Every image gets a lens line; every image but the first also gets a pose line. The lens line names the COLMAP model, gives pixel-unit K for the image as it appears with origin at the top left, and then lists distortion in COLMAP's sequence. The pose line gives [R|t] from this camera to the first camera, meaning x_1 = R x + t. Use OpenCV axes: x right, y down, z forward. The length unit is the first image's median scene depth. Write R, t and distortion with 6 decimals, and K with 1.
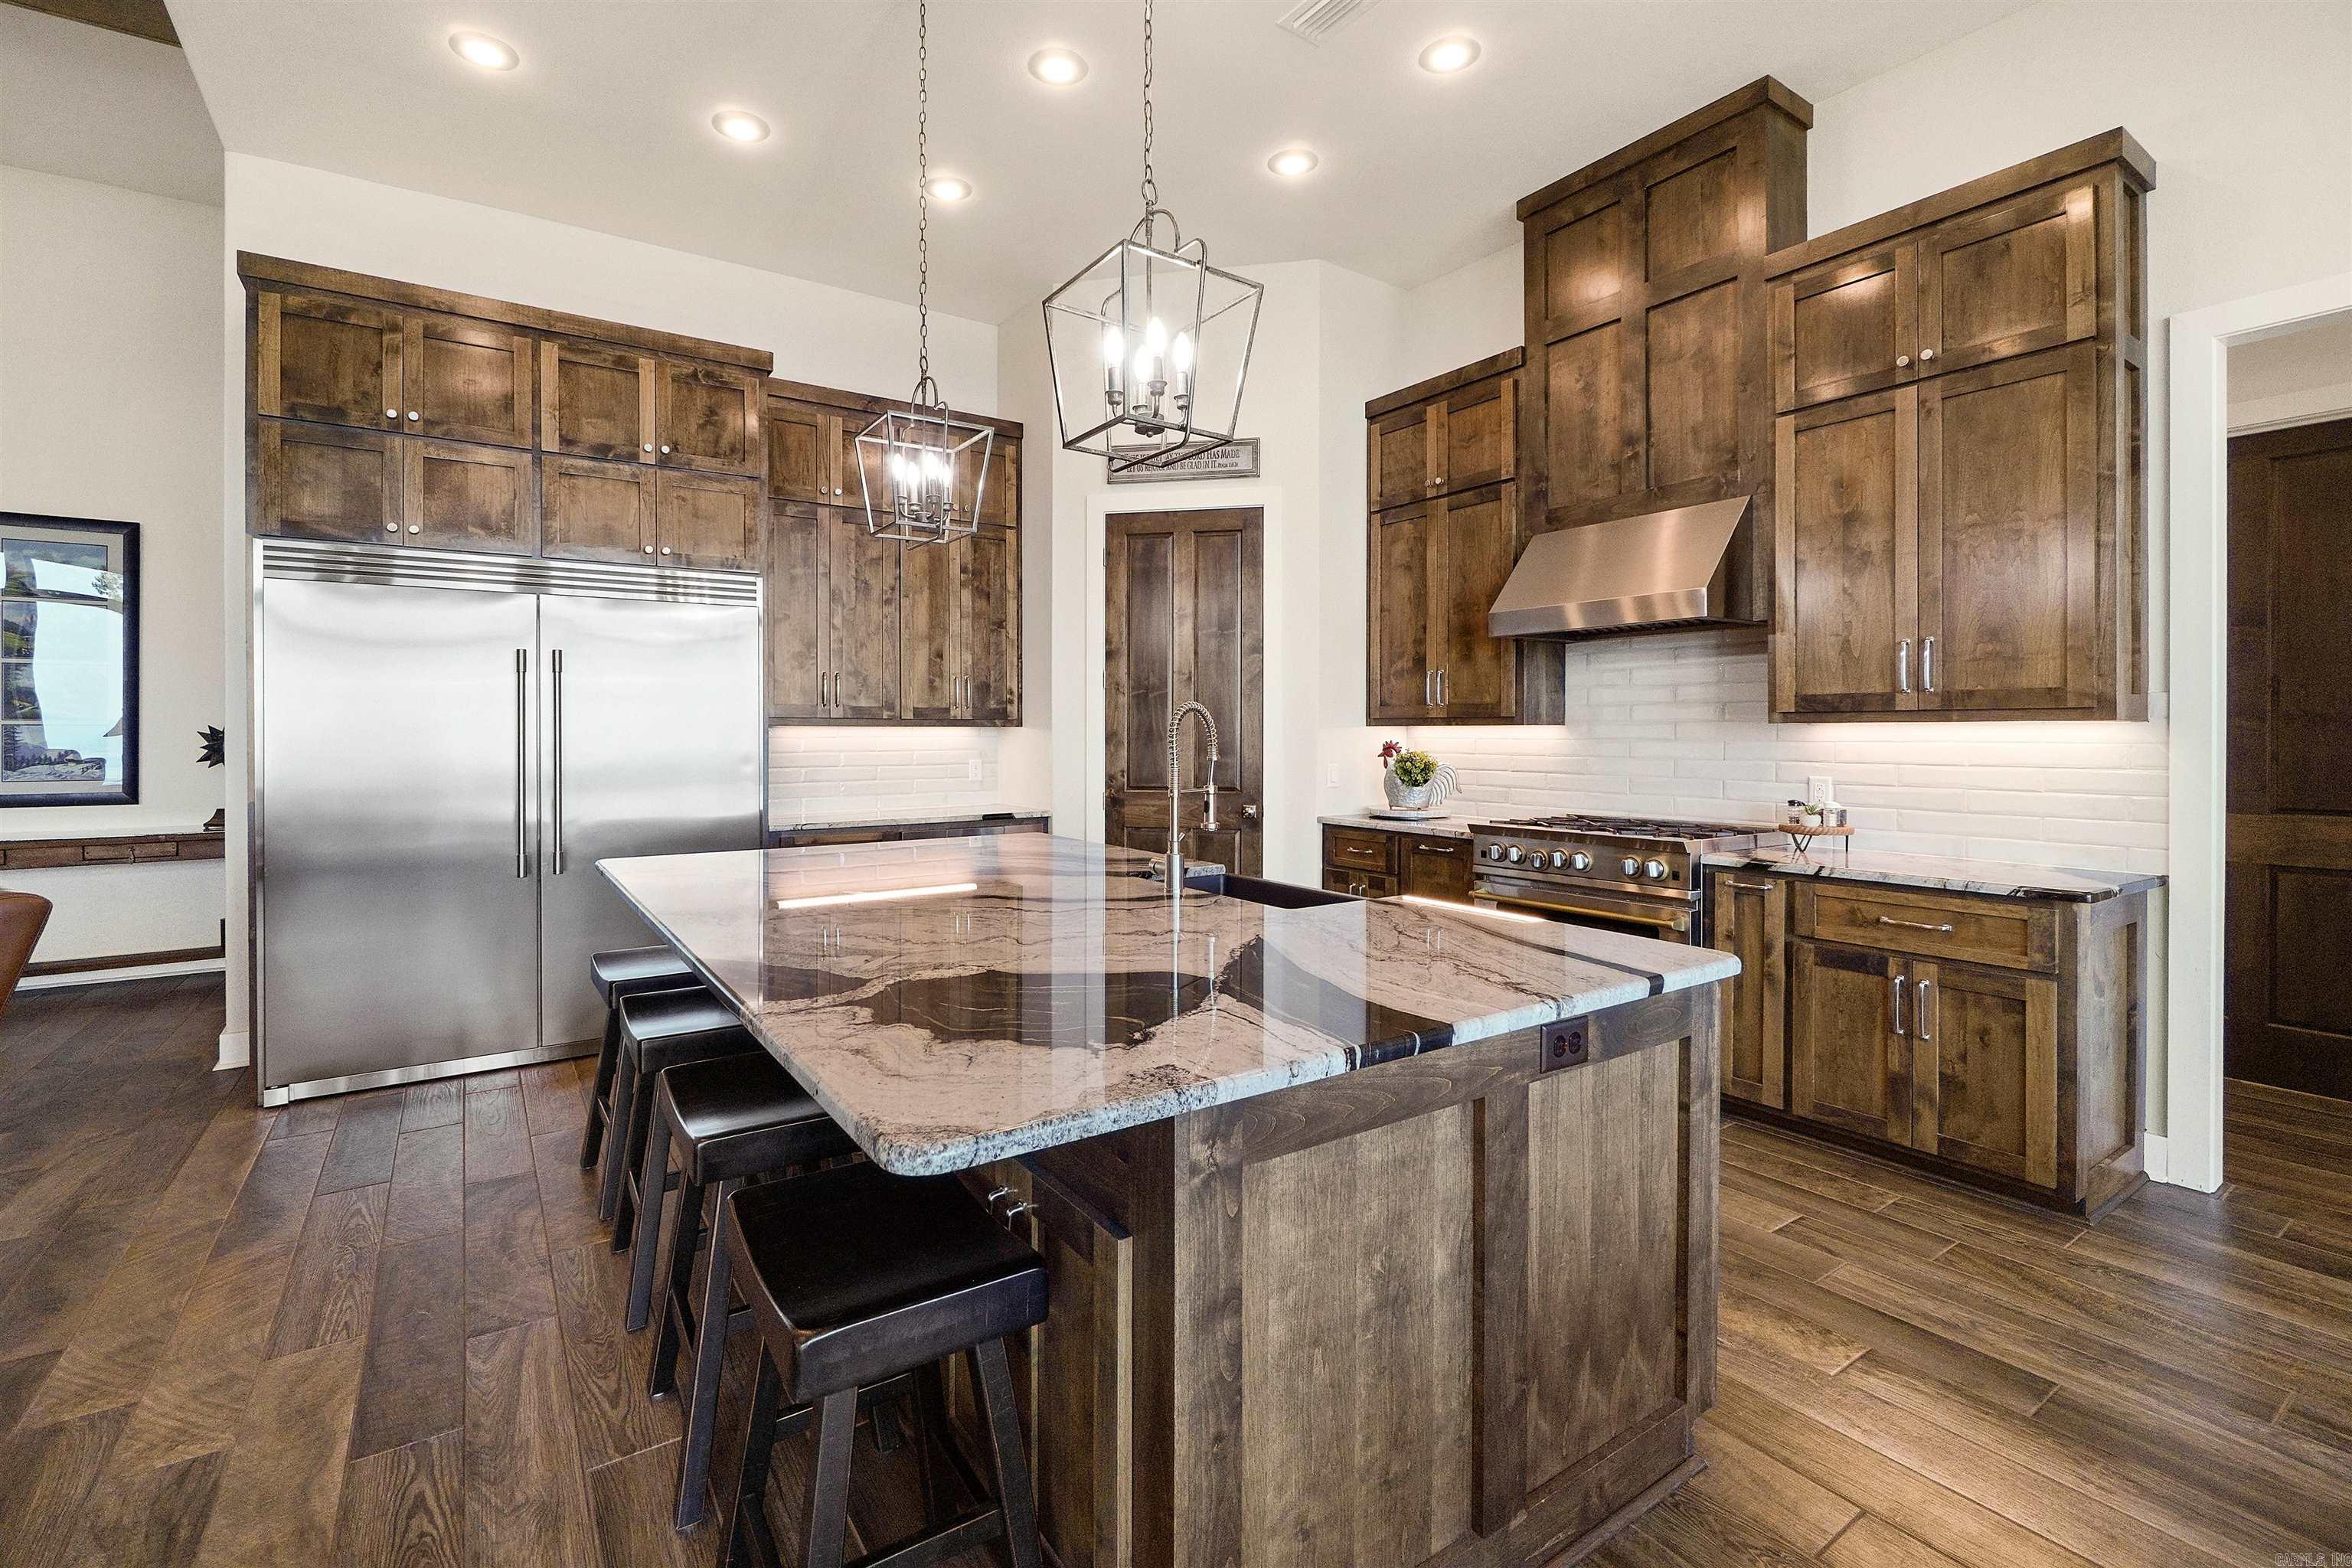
lens RADIAL K [[1043.4, 0, 1139.9], [0, 1043.4, 728.3], [0, 0, 1]] dist [0.002028, 0.000183]
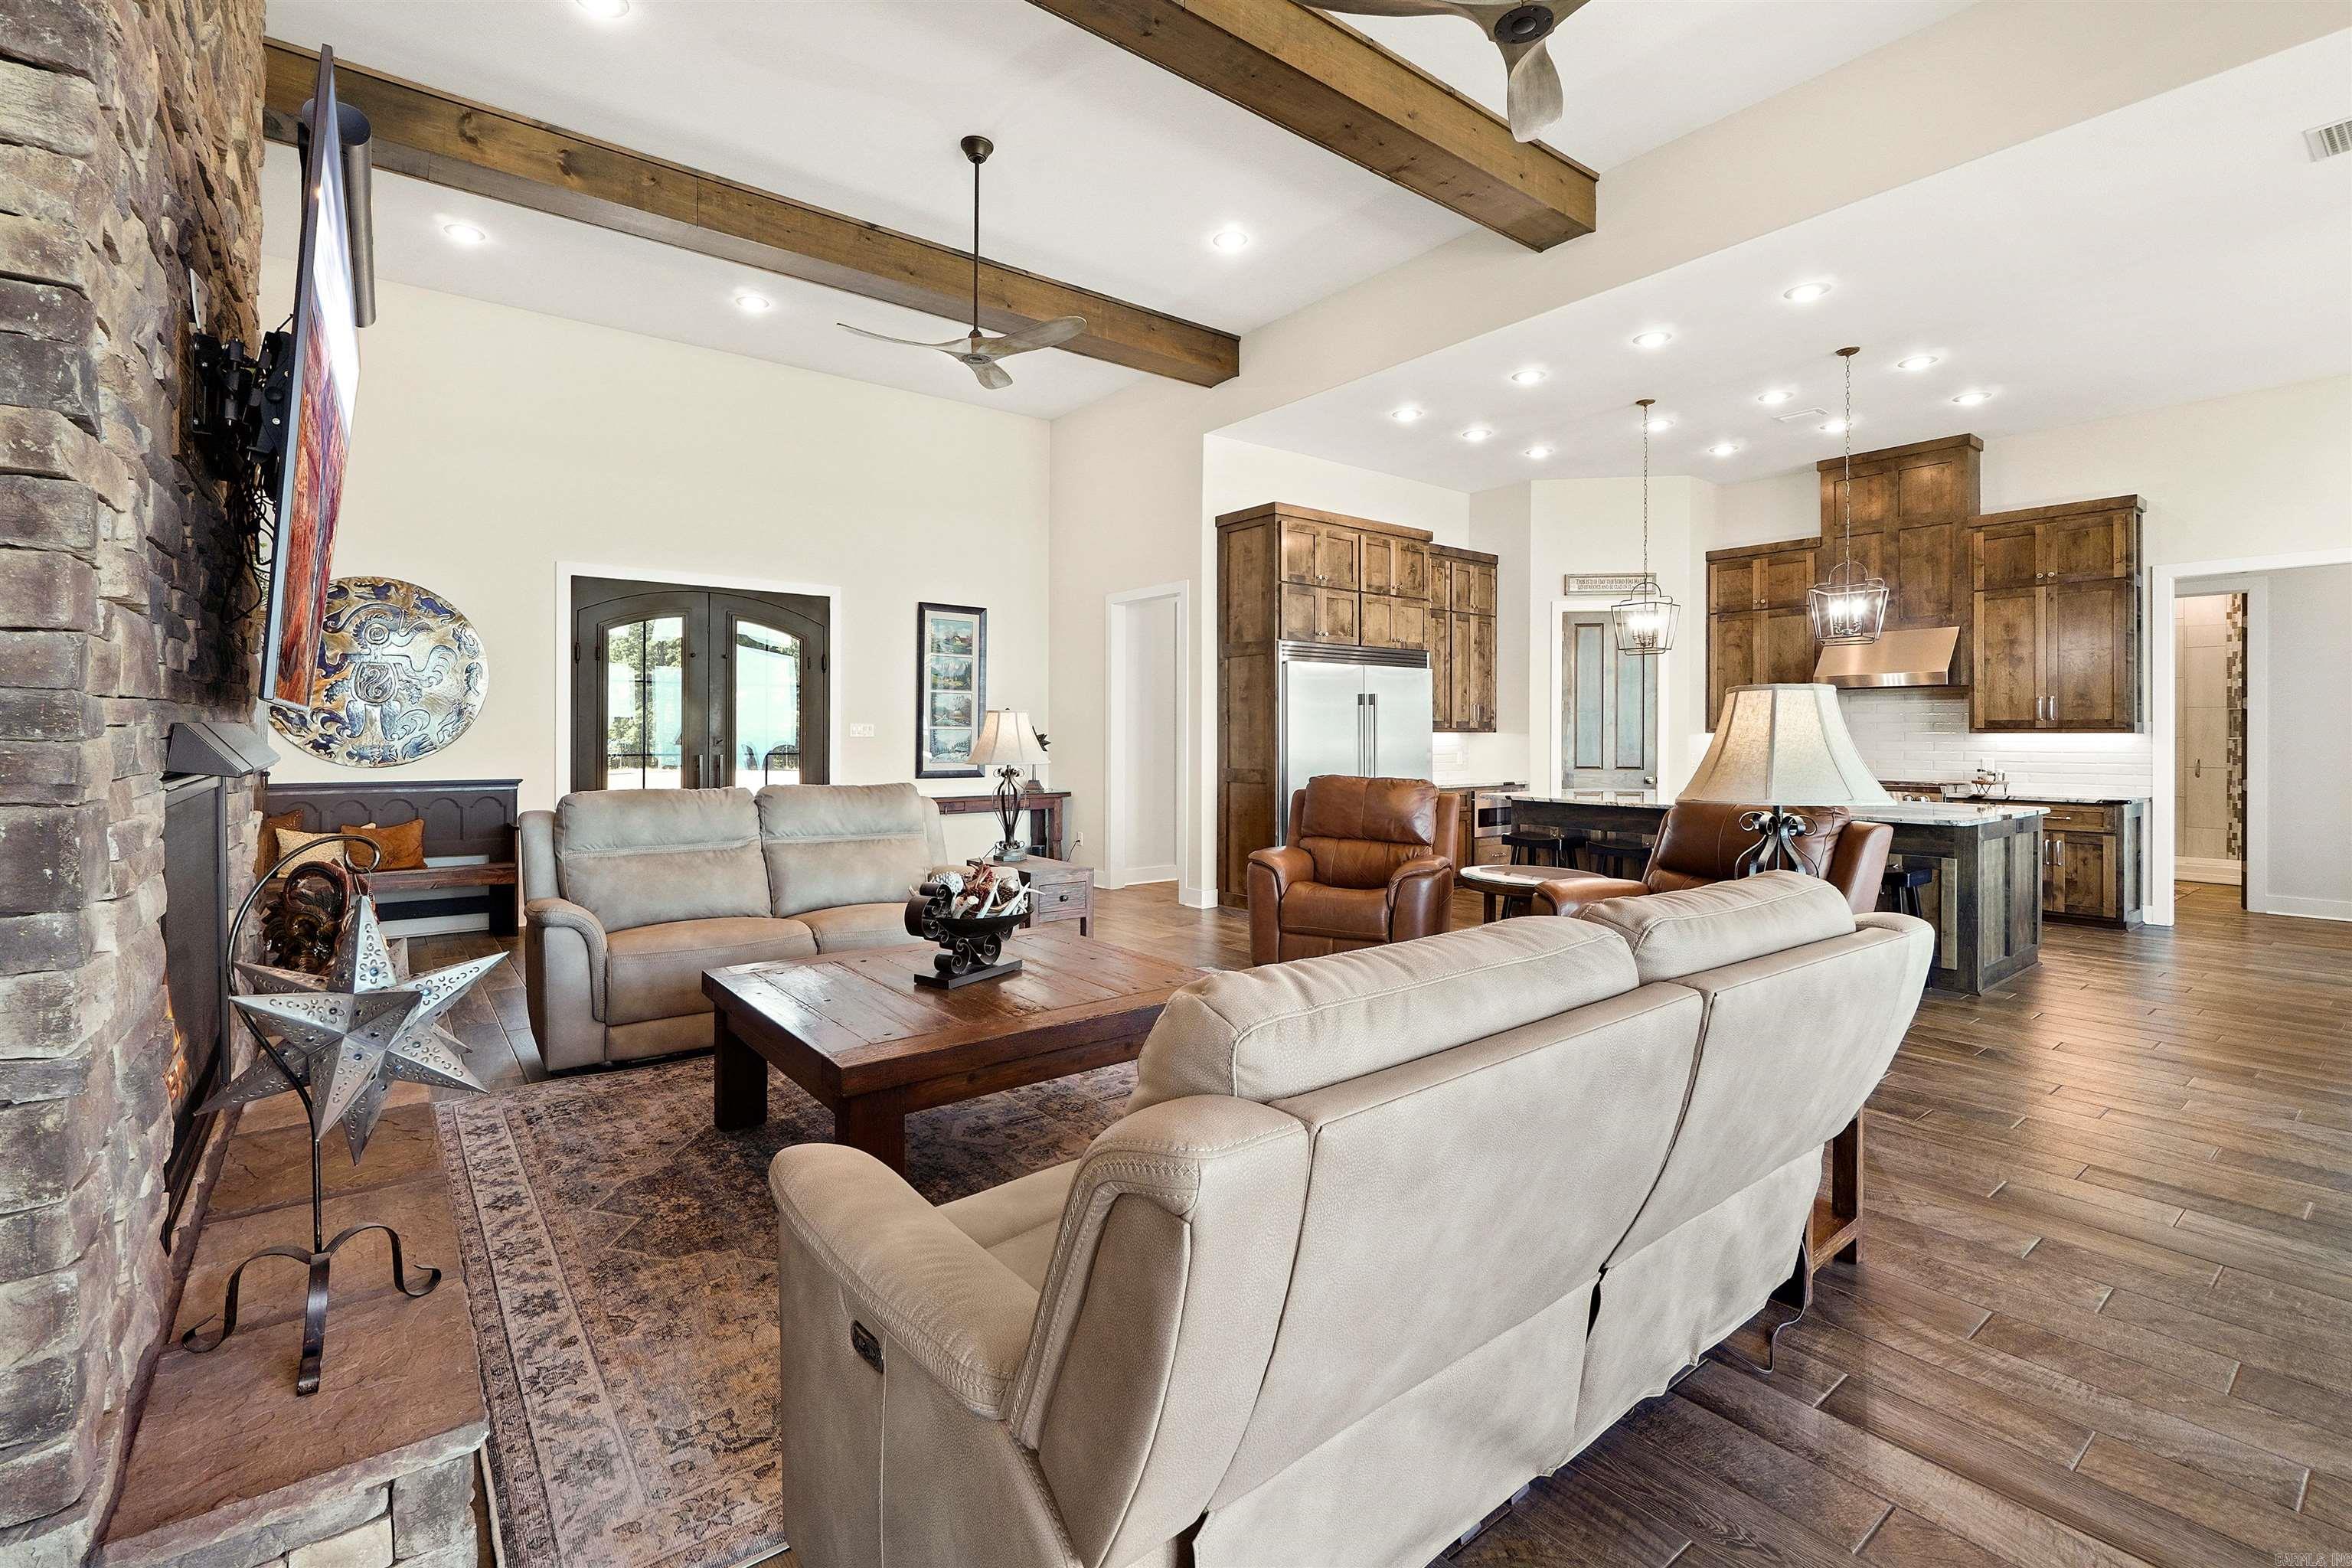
lens RADIAL K [[1038.5, 0, 1160.5], [0, 1038.5, 723.6], [0, 0, 1]] dist [0.002925, -0.000061]
pose [[0.997309, 0.005057, 0.073135, -1.102103], [-0.004429, 0.999952, -0.008737, 0.001617], [-0.073176, 0.008389, 0.997284, -0.918911]]
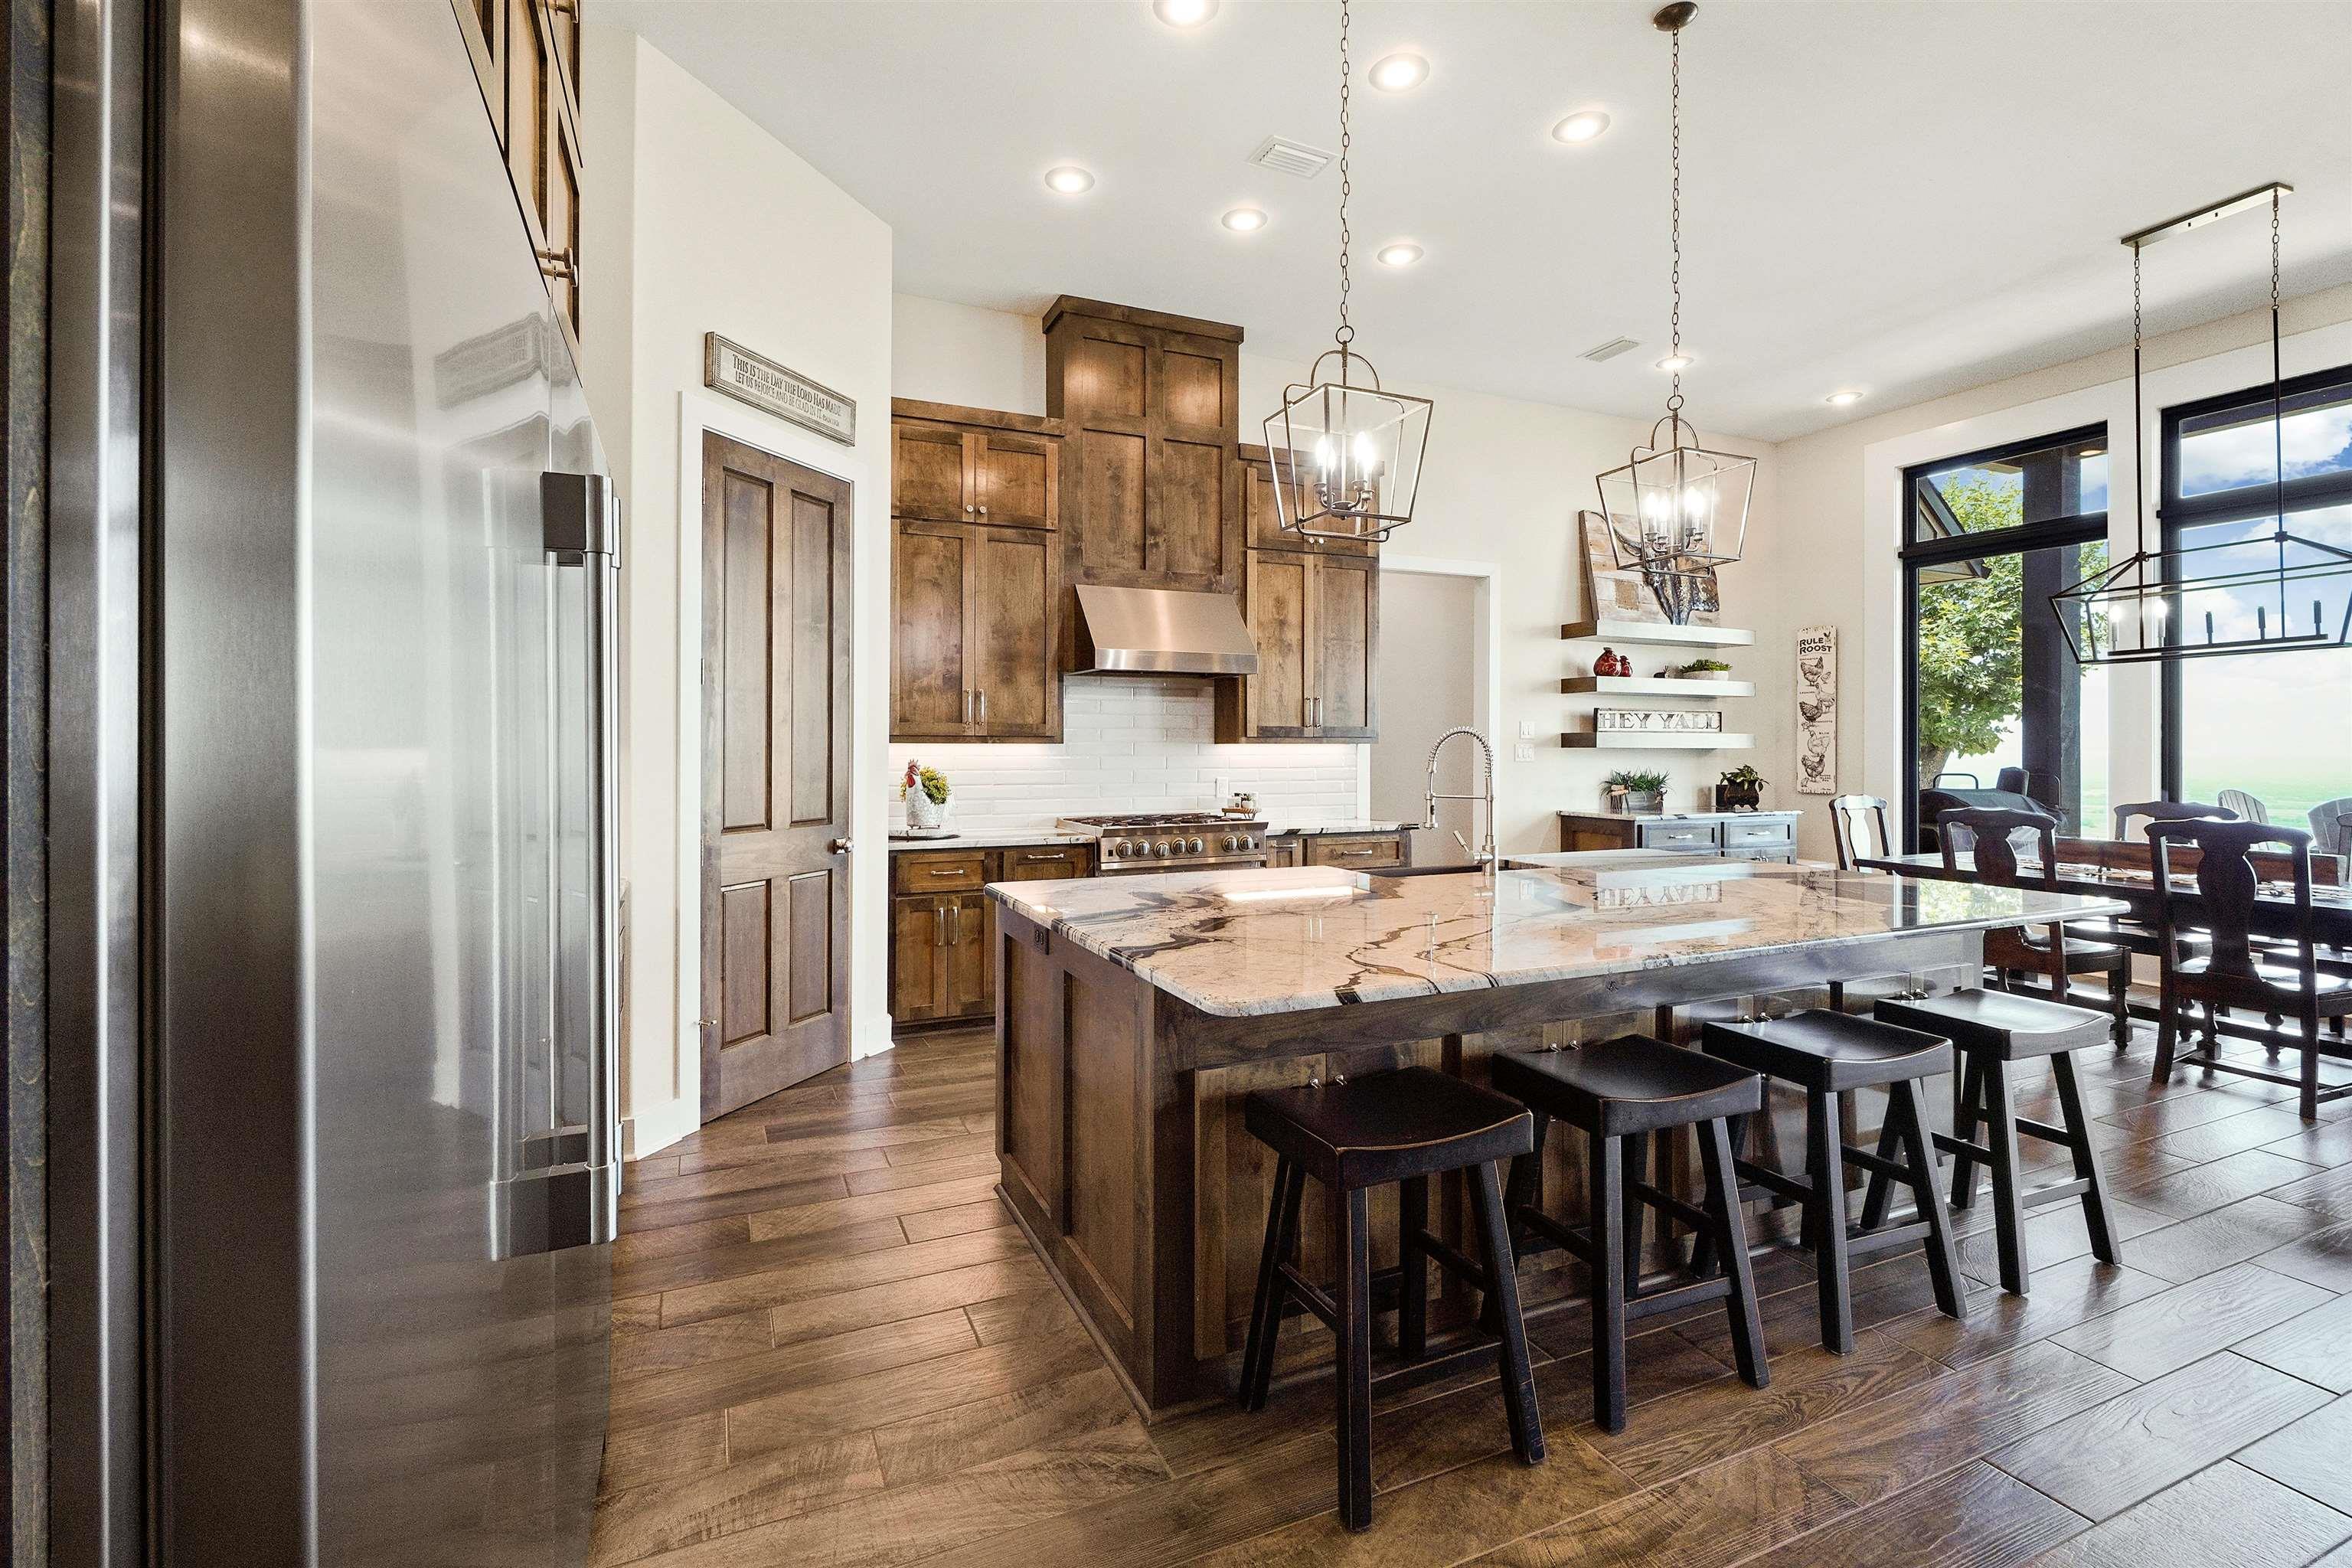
lens RADIAL K [[1038.2, 0, 1170.2], [0, 1038.2, 742.9], [0, 0, 1]] dist [0.003558, 0.000085]
pose [[0.159786, 0.004089, 0.987143, -0.852764], [-0.002224, 0.999990, -0.003782, 0.000183], [-0.987149, -0.001591, 0.159793, 0.776359]]
